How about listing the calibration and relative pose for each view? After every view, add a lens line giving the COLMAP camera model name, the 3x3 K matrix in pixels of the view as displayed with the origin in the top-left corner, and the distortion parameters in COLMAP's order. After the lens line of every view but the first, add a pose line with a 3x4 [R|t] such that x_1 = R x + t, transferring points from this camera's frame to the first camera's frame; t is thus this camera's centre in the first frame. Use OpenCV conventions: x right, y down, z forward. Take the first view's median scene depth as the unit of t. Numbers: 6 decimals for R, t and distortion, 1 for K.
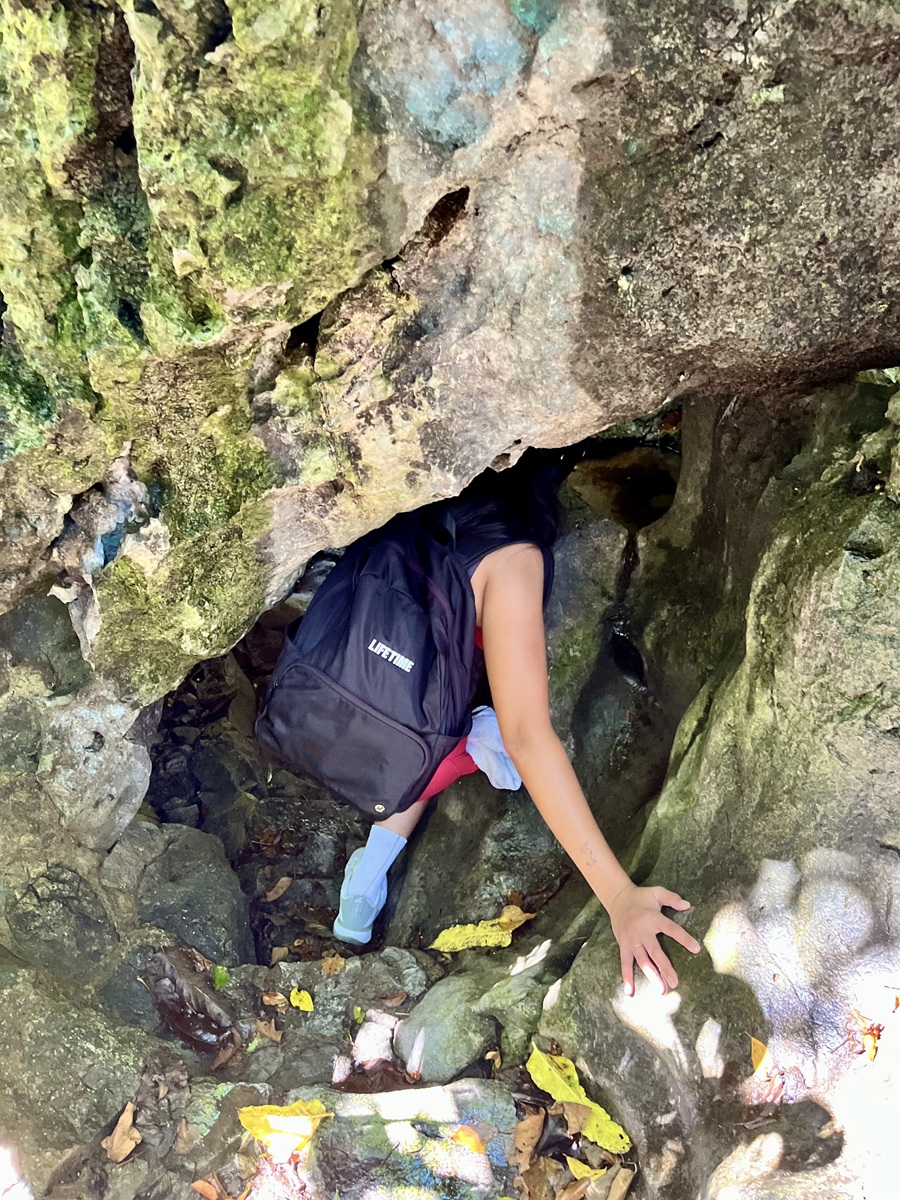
lens RADIAL K [[909.4, 0, 442.3], [0, 909.4, 607.0], [0, 0, 1]] dist [0.031708, -0.044872]
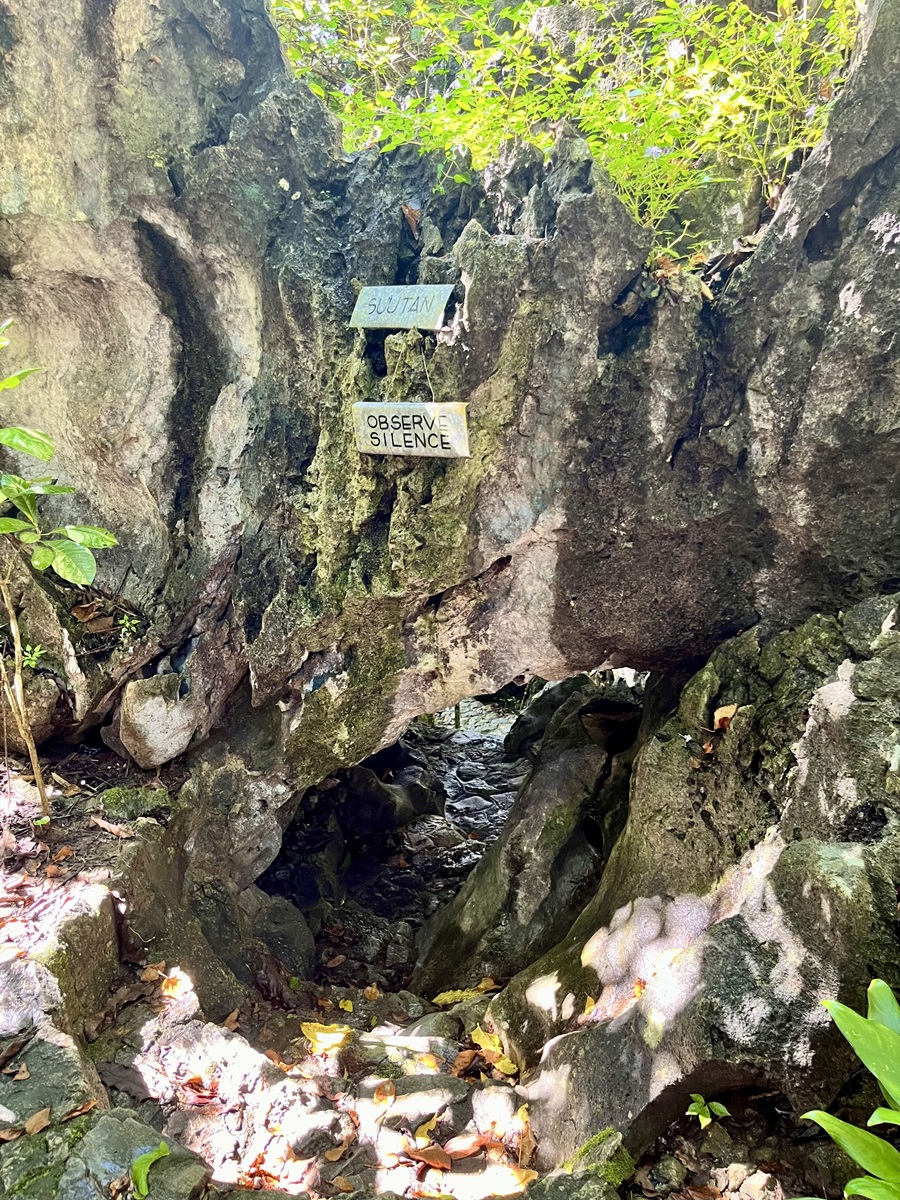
lens RADIAL K [[909.4, 0, 449.8], [0, 909.4, 599.1], [0, 0, 1]] dist [0.031708, -0.044872]
pose [[0.975296, 0.175836, -0.133717, 0.177054], [-0.208701, 0.931836, -0.296859, 0.341502], [0.072404, 0.317432, 0.945513, -1.070837]]
